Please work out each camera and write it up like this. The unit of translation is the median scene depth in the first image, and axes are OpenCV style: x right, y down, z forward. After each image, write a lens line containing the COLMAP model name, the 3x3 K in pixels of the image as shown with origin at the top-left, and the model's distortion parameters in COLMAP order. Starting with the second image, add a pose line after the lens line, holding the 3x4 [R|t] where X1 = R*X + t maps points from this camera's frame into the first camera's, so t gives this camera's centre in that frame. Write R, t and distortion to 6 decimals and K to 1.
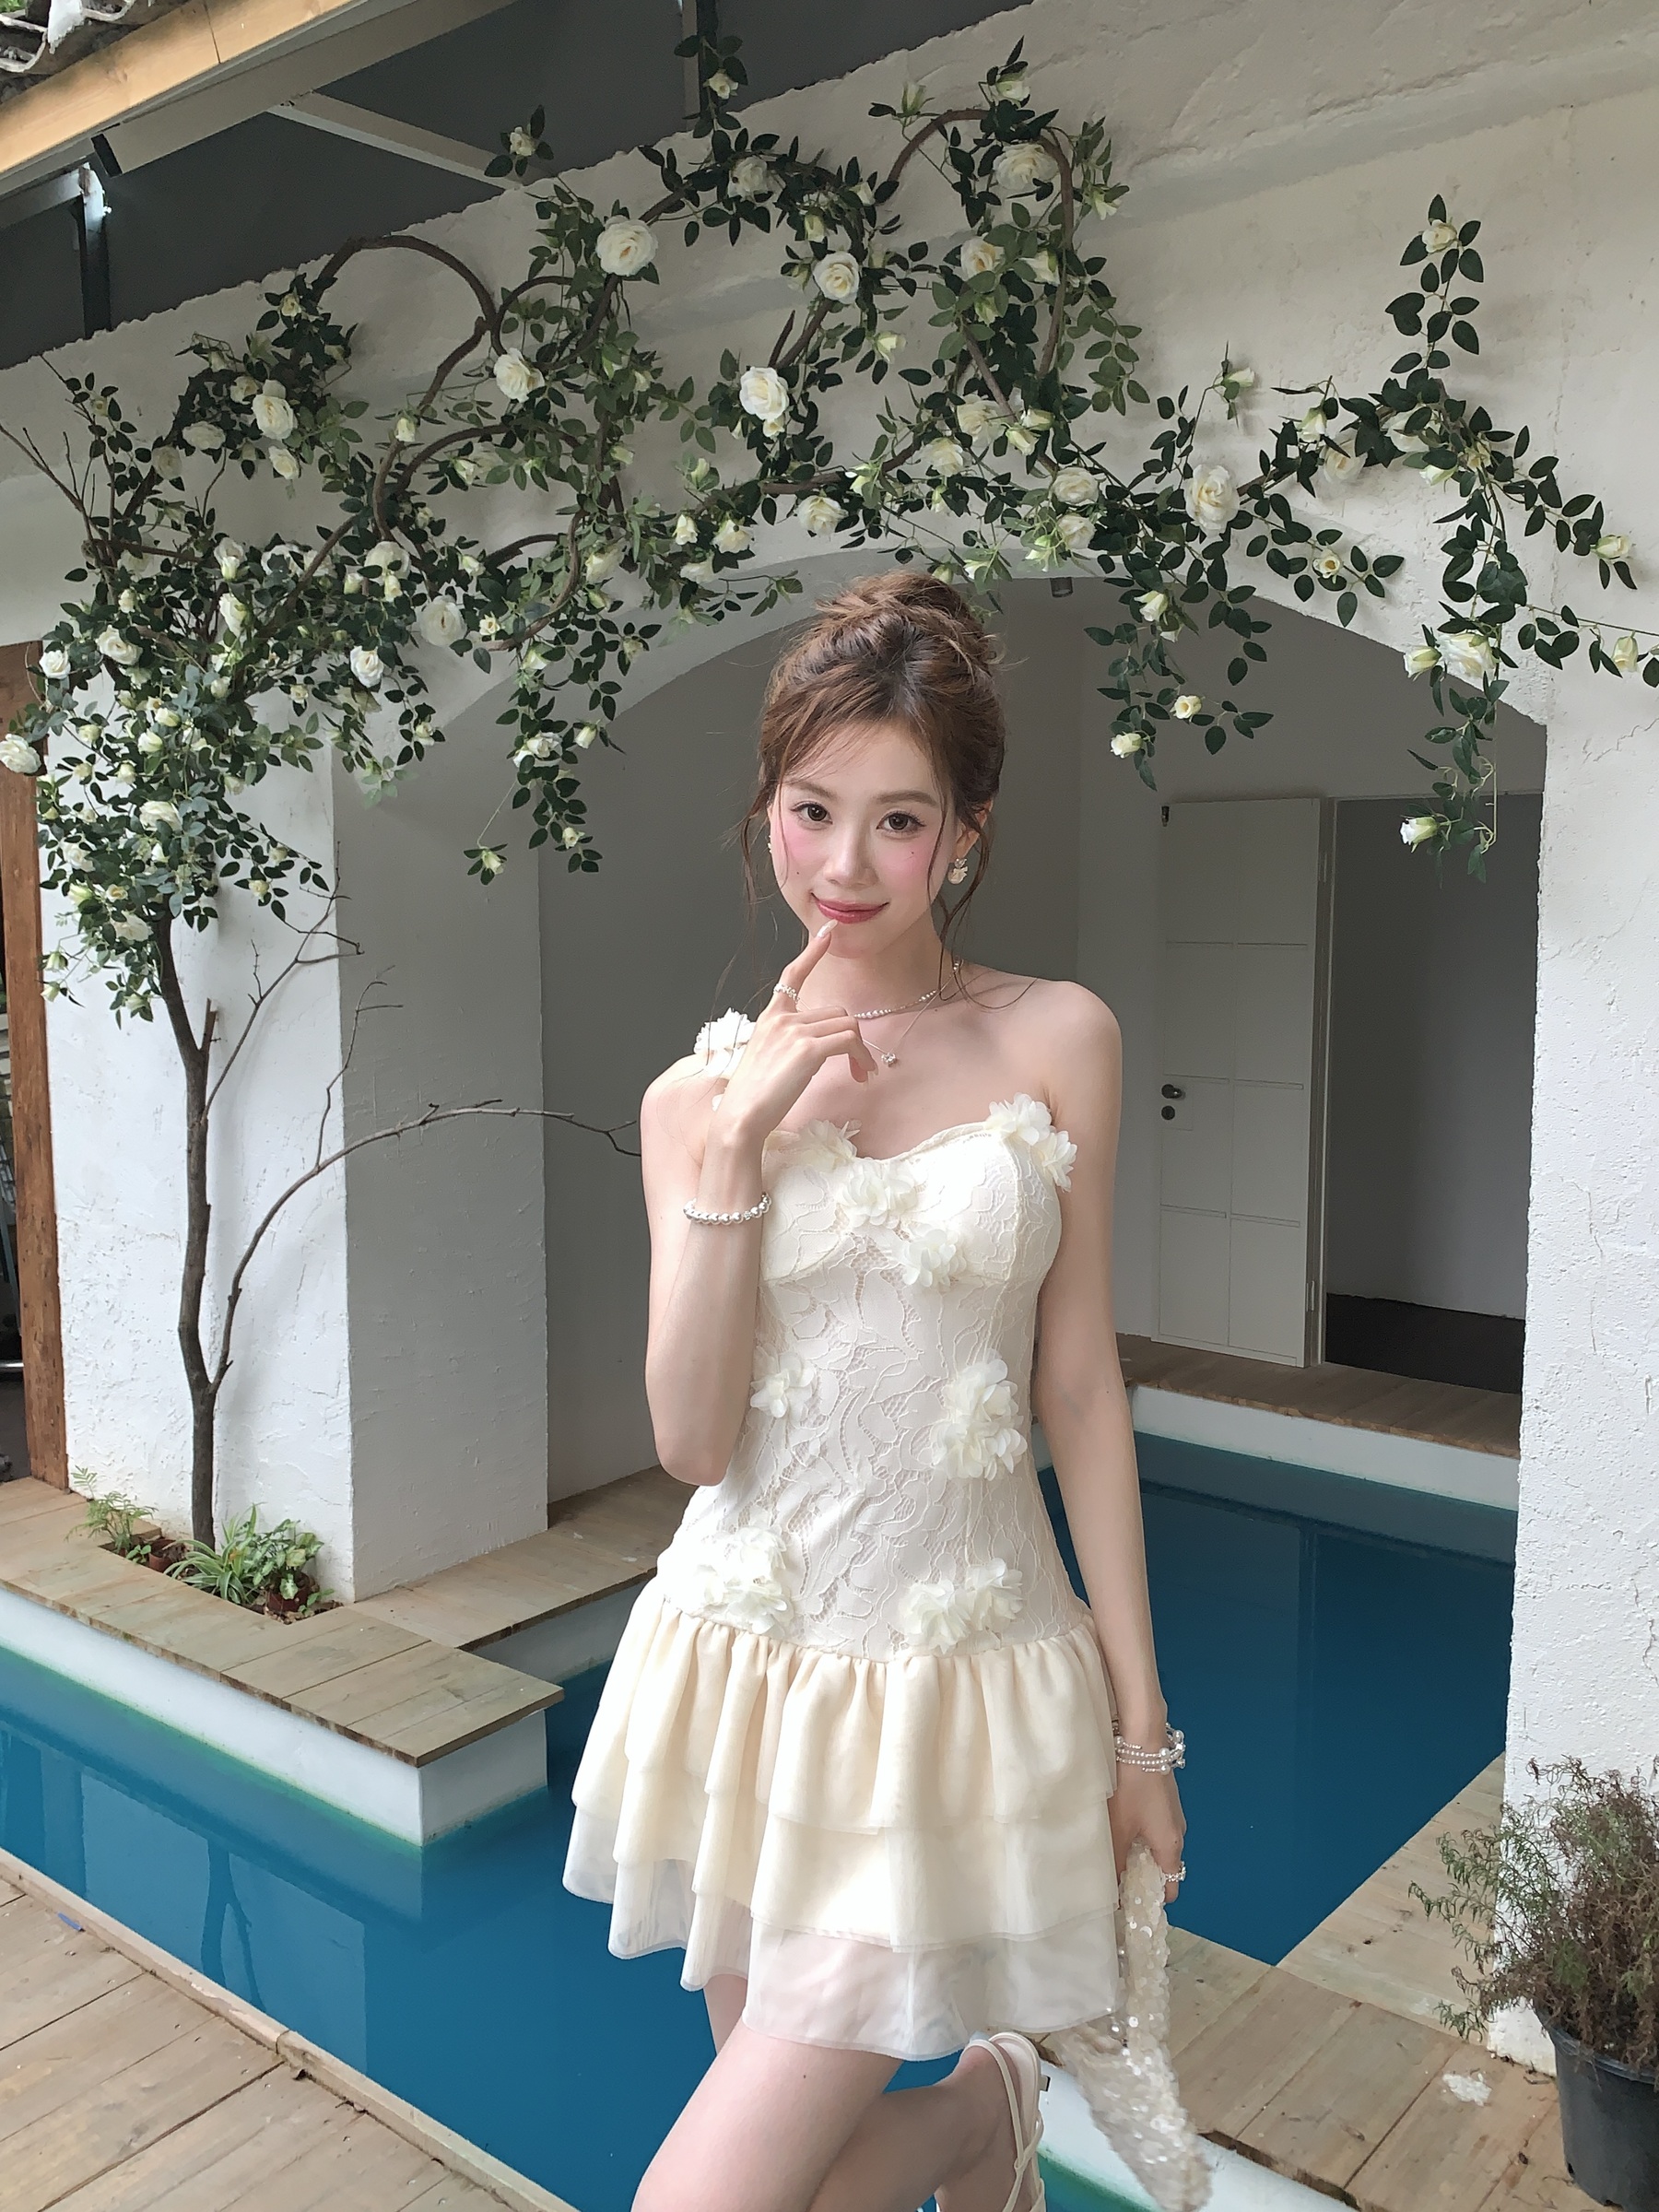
lens RADIAL K [[1857.8, 0, 845.0], [0, 1857.8, 1081.3], [0, 0, 1]] dist [-0.005397, -0.004126]
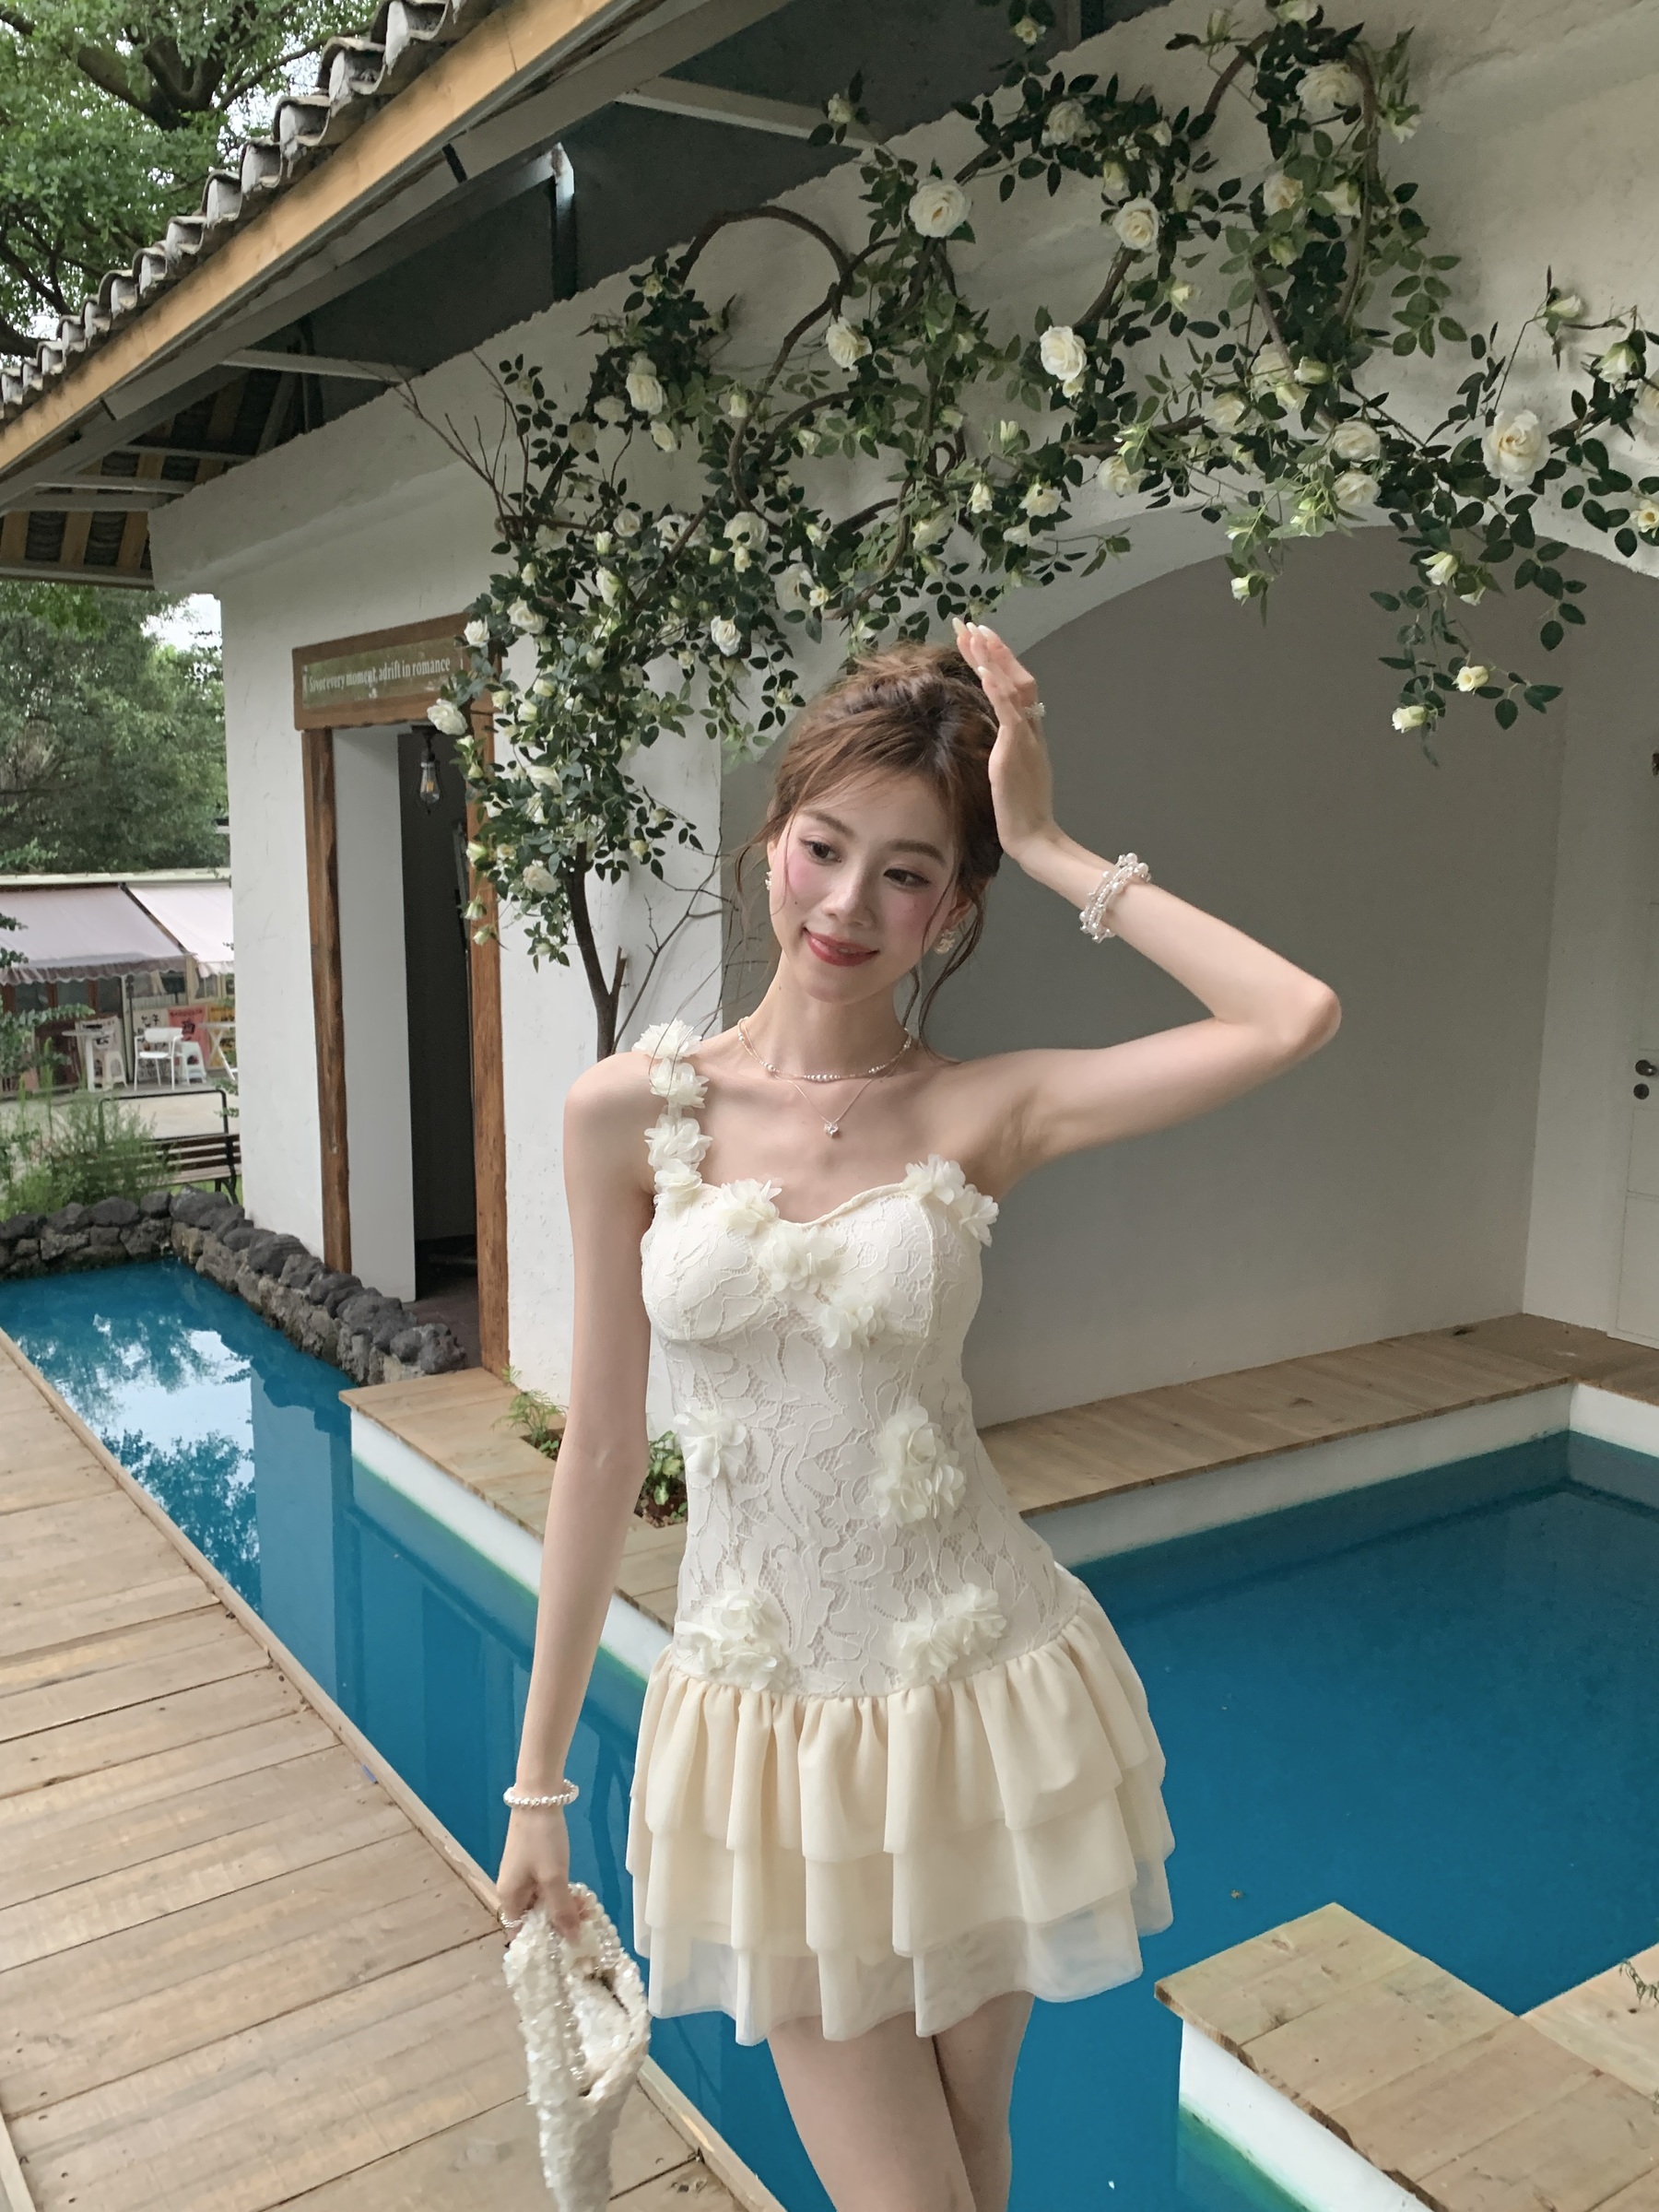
lens RADIAL K [[1857.8, 0, 849.1], [0, 1857.8, 1122.5], [0, 0, 1]] dist [-0.005397, -0.004126]
pose [[0.955834, 0.056640, -0.288396, 0.147539], [-0.039003, 0.997021, 0.066543, -0.027970], [0.291306, -0.052356, 0.955196, 0.017121]]
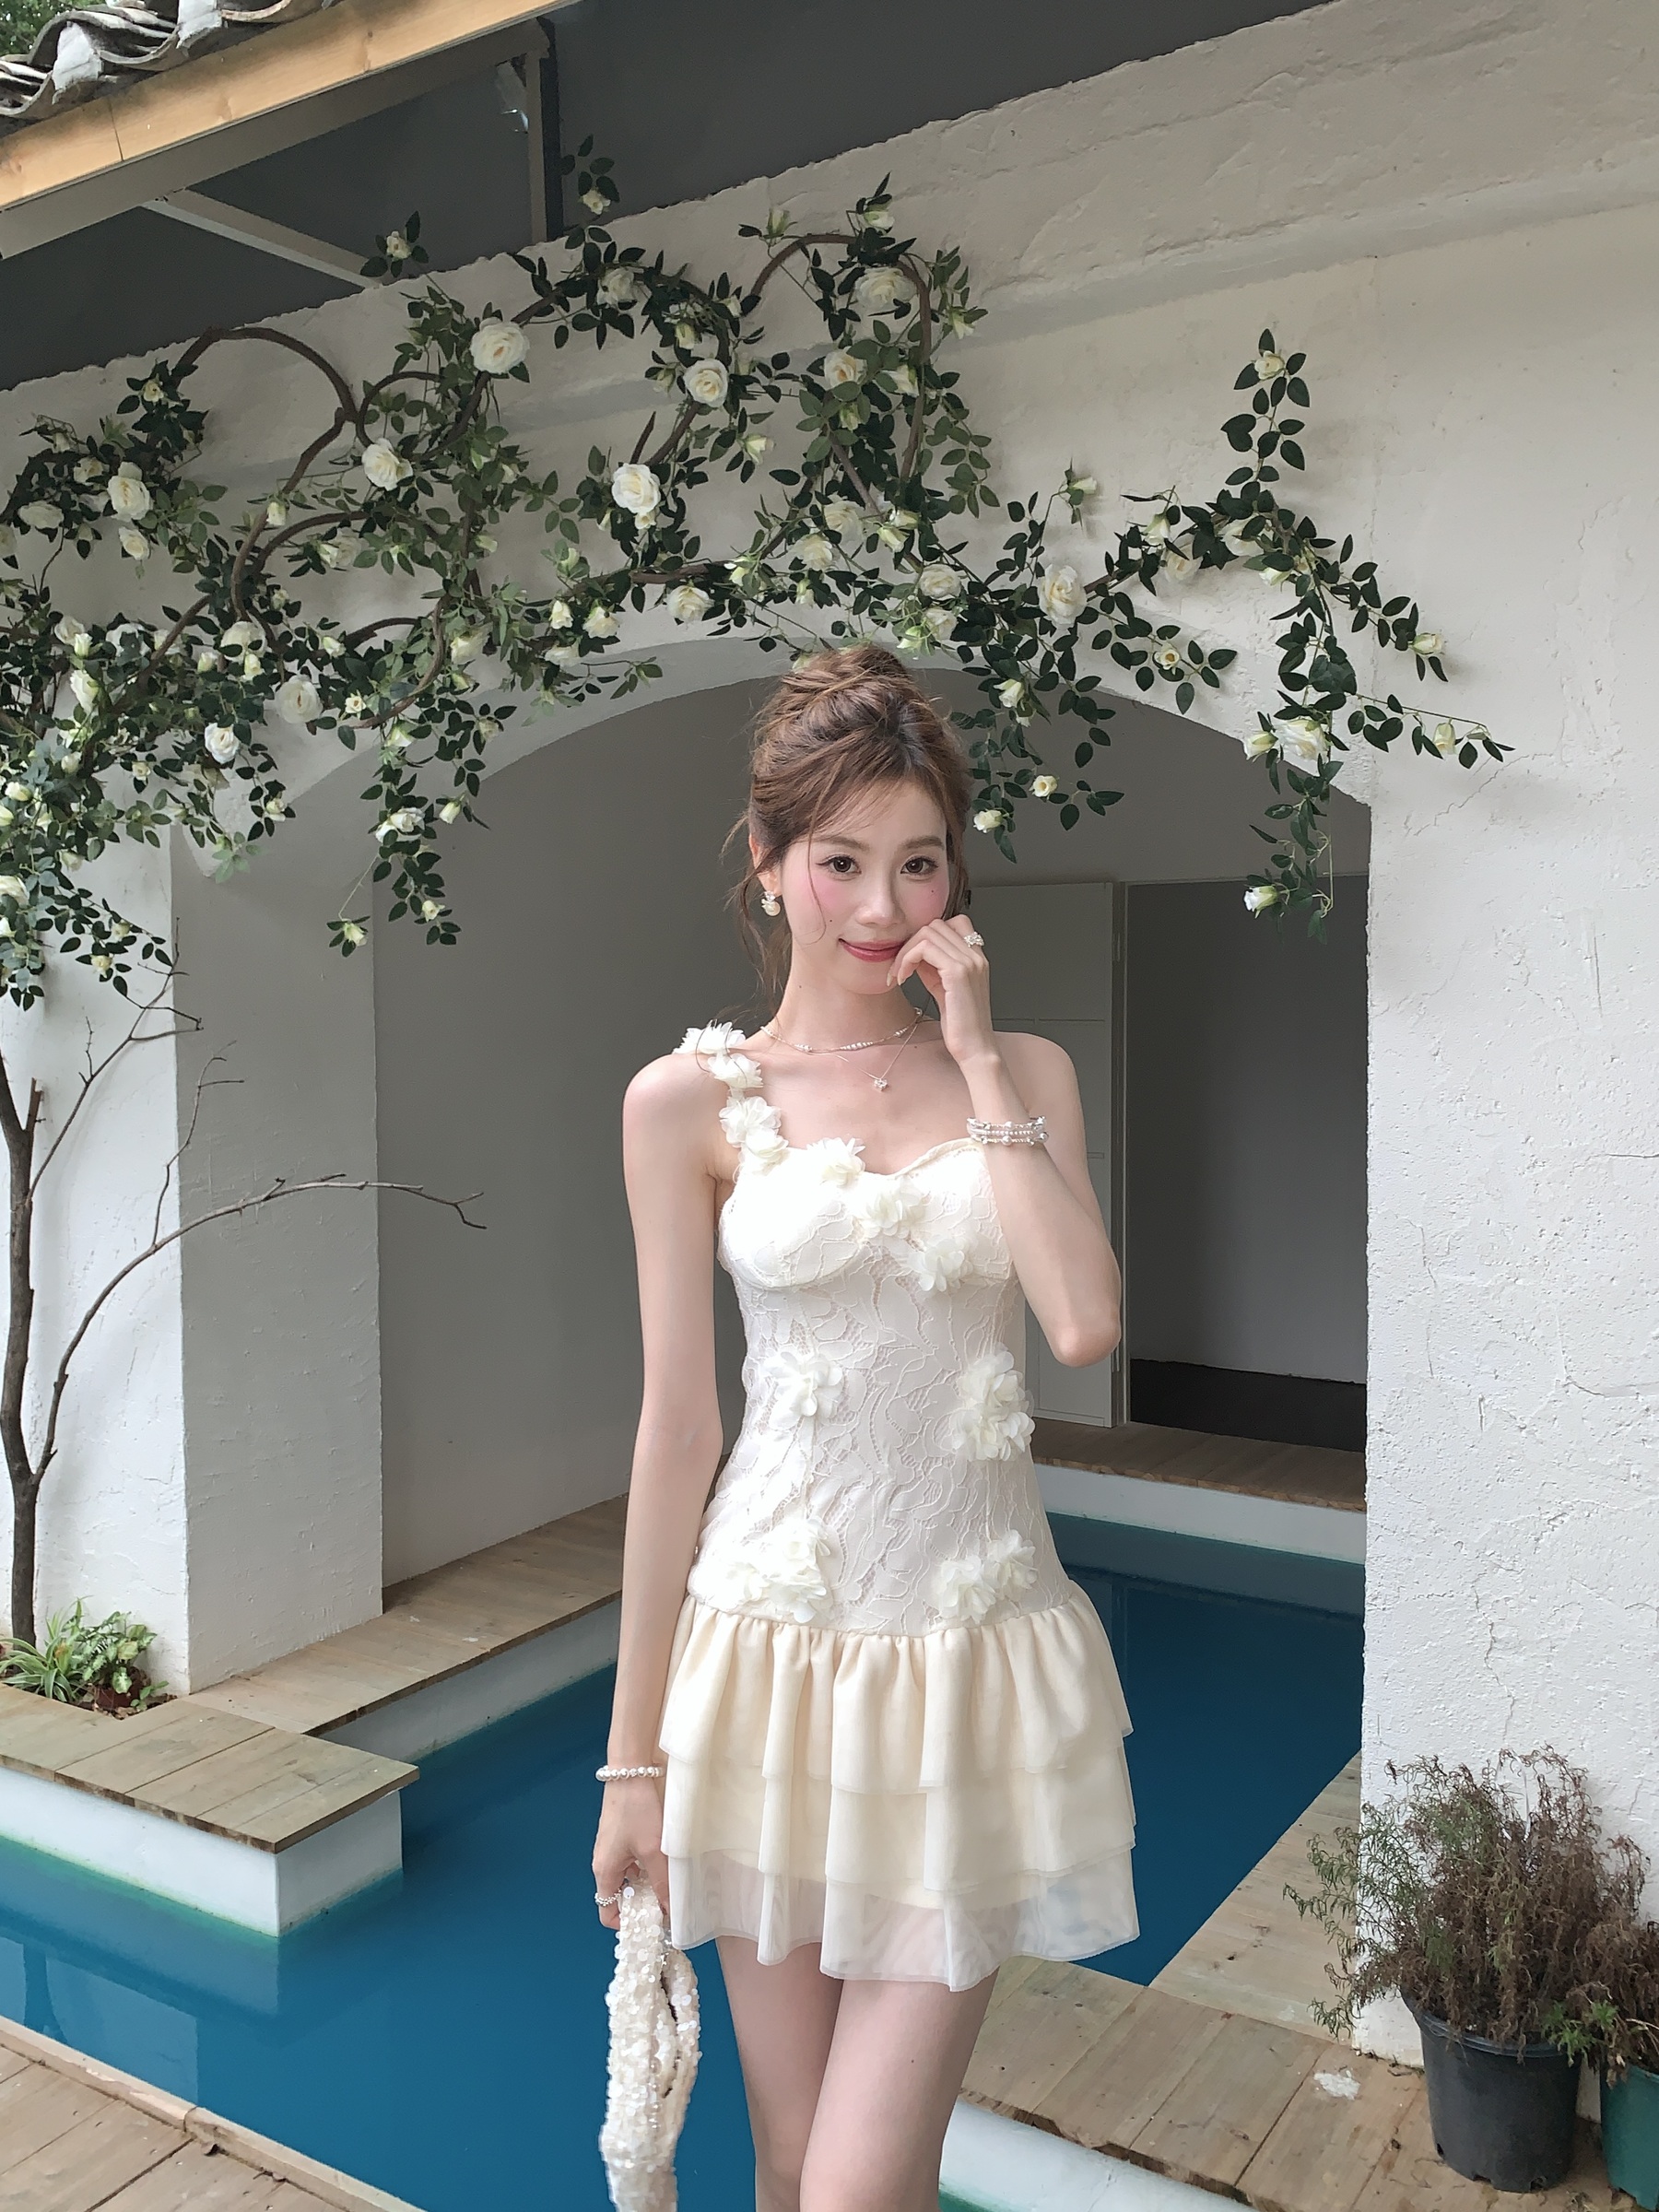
lens RADIAL K [[1857.8, 0, 838.8], [0, 1857.8, 1067.8], [0, 0, 1]] dist [-0.005397, -0.004126]
pose [[0.992498, -0.010730, 0.121788, -0.059147], [0.017447, 0.998377, -0.054214, 0.015819], [-0.121009, 0.055932, 0.991074, -0.037095]]
